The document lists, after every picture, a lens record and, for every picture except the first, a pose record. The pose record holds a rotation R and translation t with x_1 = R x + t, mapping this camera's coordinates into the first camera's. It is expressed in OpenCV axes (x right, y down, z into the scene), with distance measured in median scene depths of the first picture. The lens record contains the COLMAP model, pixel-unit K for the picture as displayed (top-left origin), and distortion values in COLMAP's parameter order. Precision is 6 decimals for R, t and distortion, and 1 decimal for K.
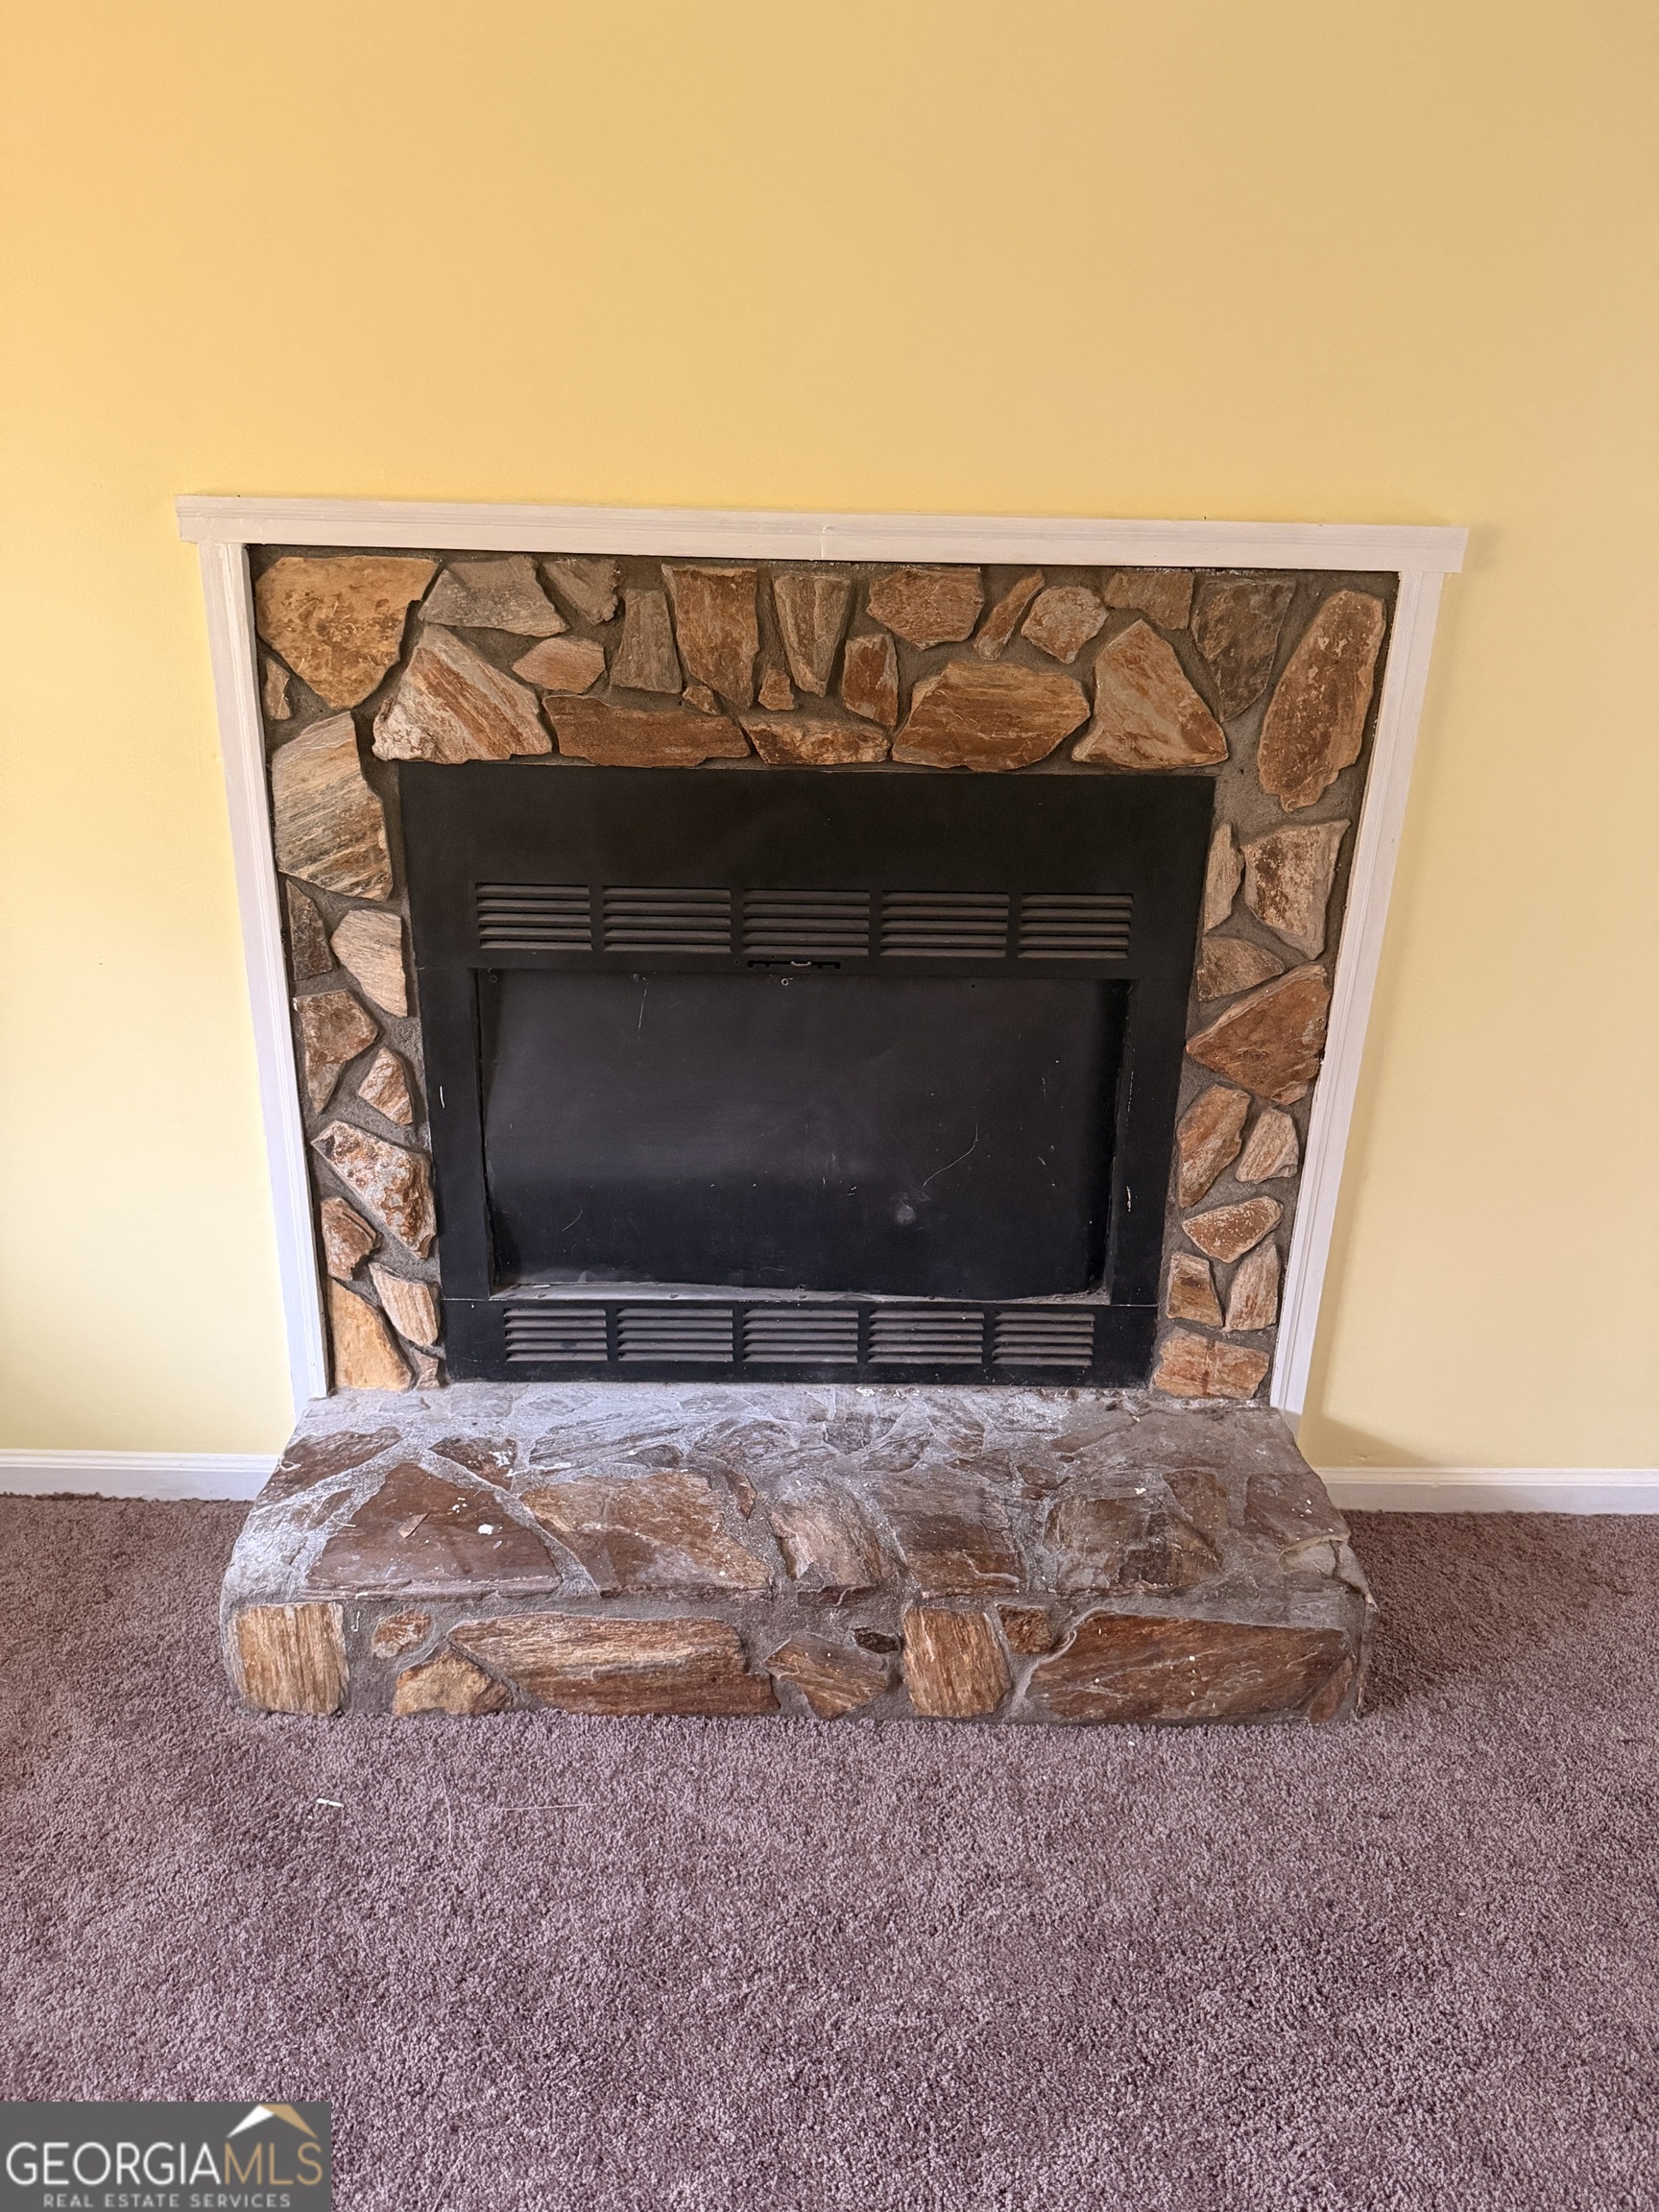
lens RADIAL K [[1554.4, 0, 827.8], [0, 1554.4, 1118.8], [0, 0, 1]] dist [0.048838, -0.009869]
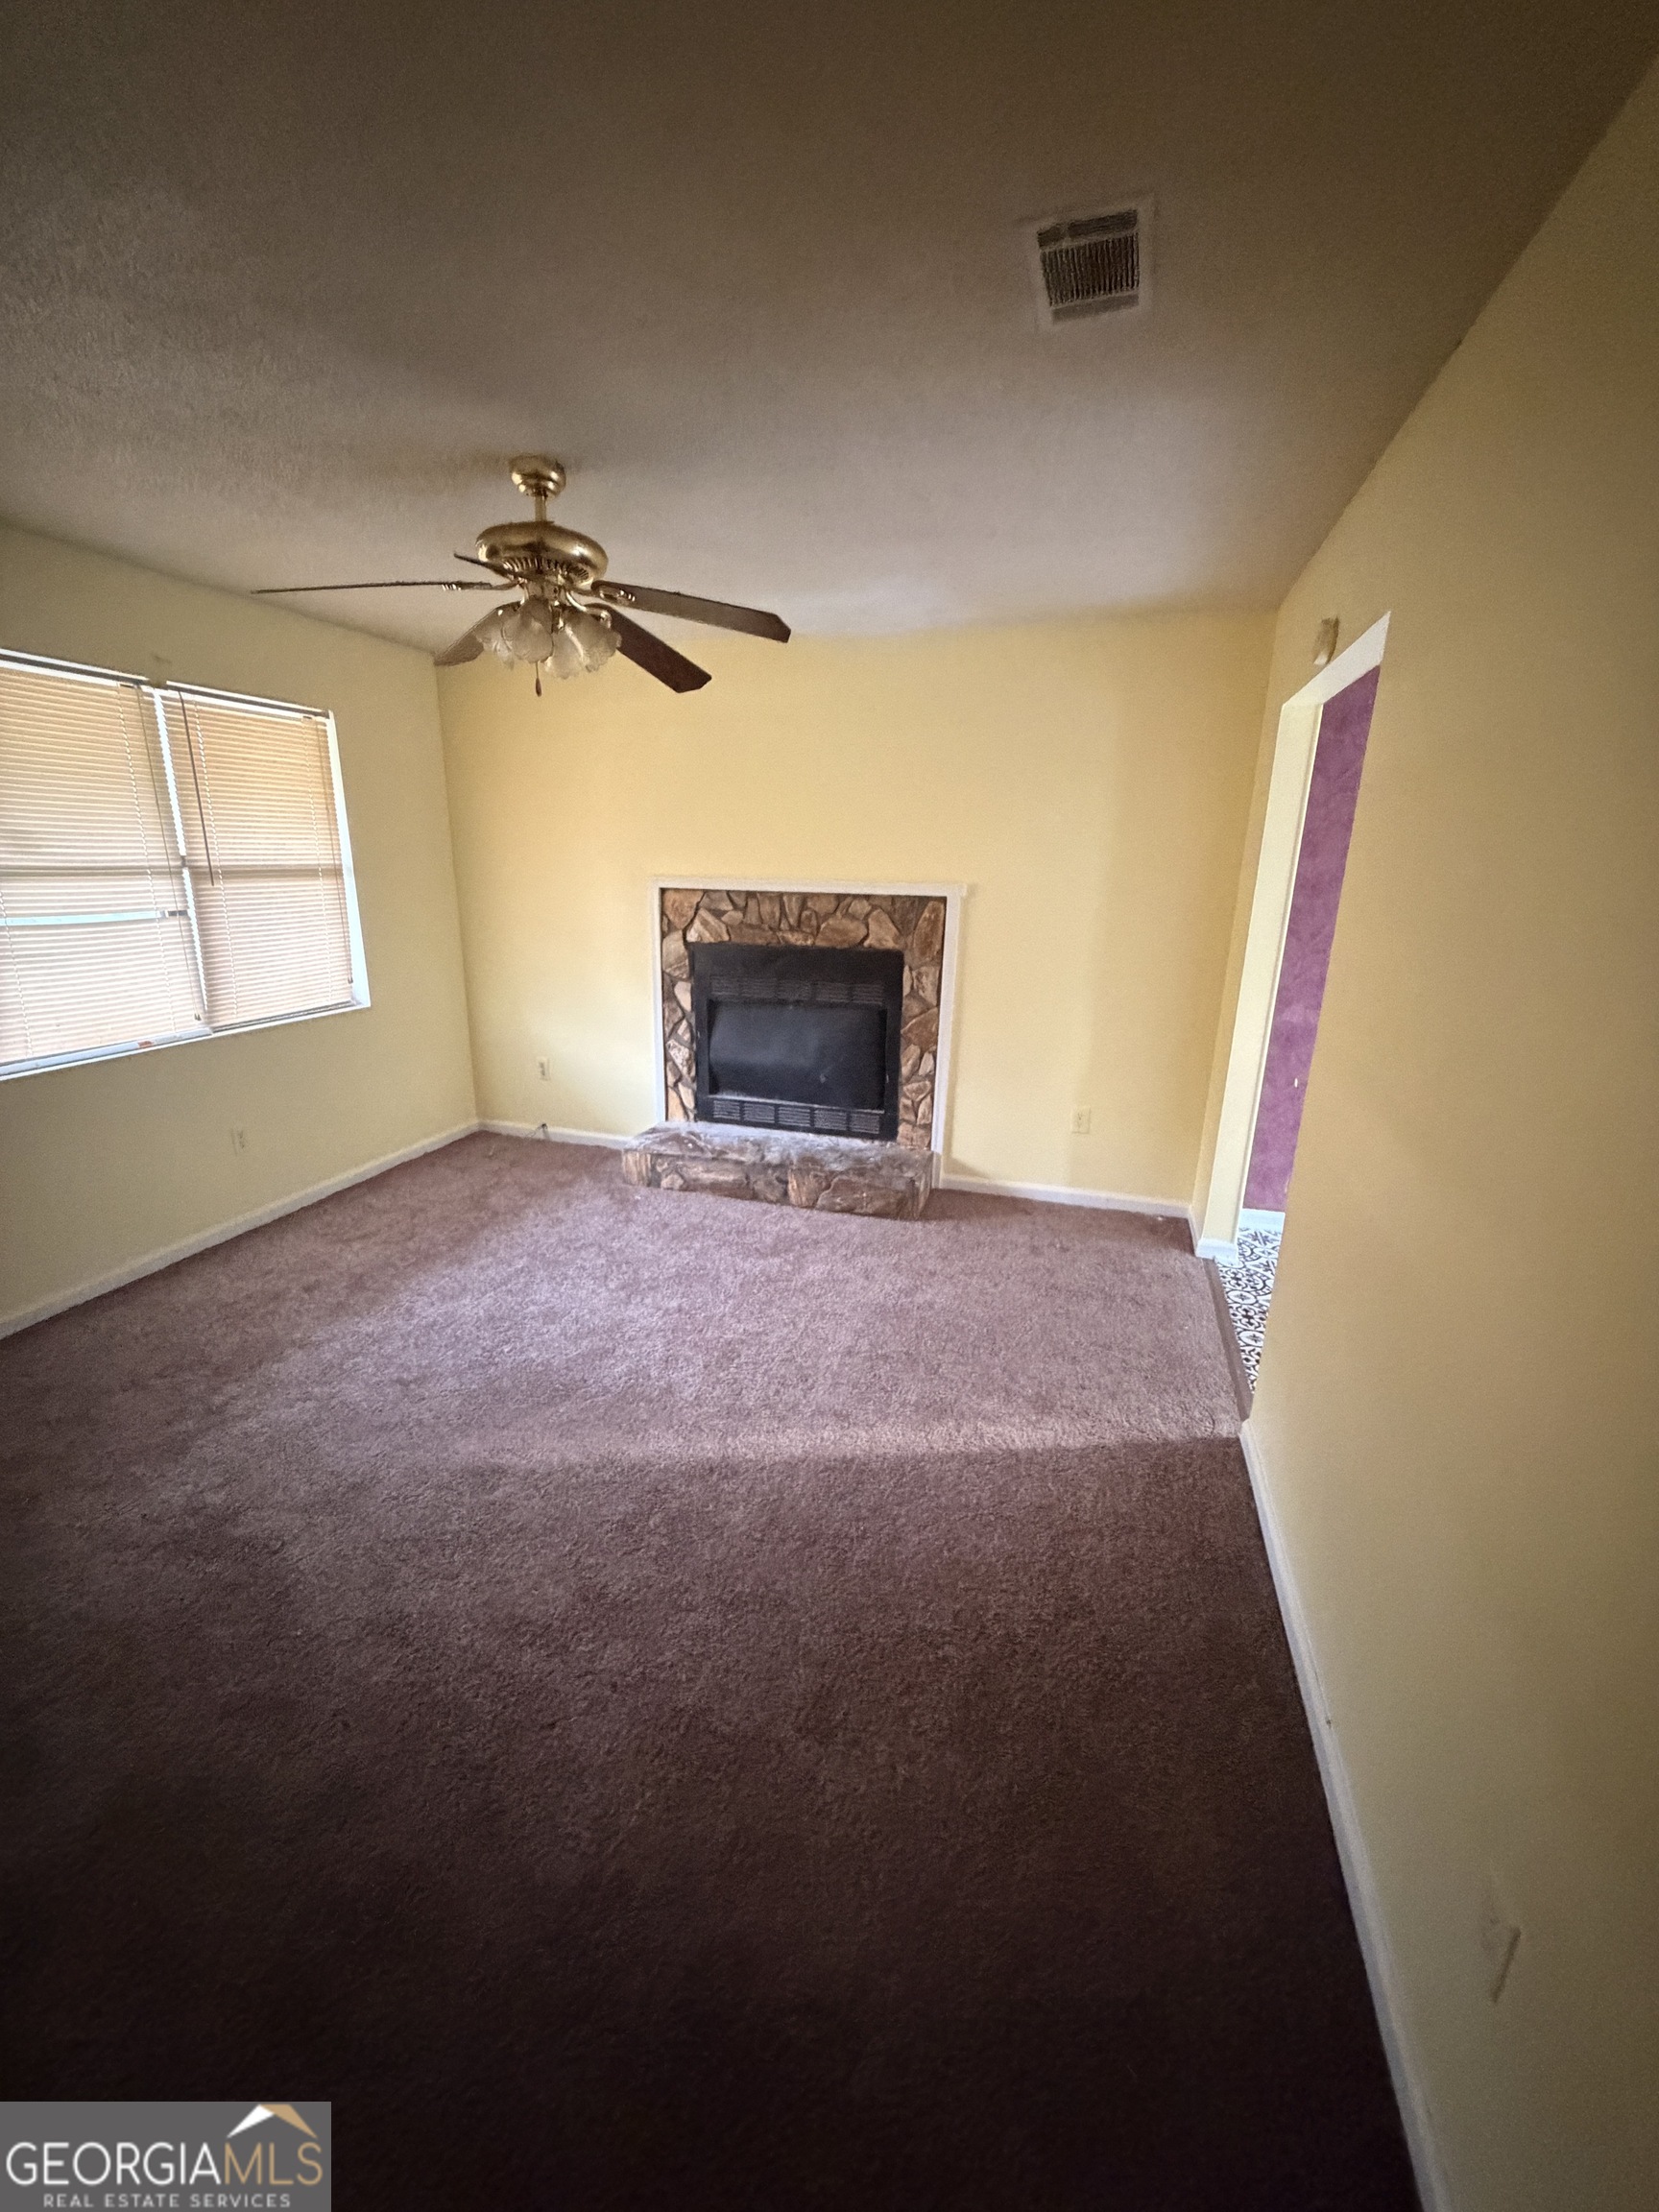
lens RADIAL K [[883.0, 0, 817.1], [0, 883.0, 1108.6], [0, 0, 1]] dist [-0.000152, 0.000027]
pose [[0.950998, 0.077987, -0.299201, 0.680839], [-0.110147, 0.989634, -0.092149, 0.334099], [0.288913, 0.120590, 0.949730, -0.901200]]
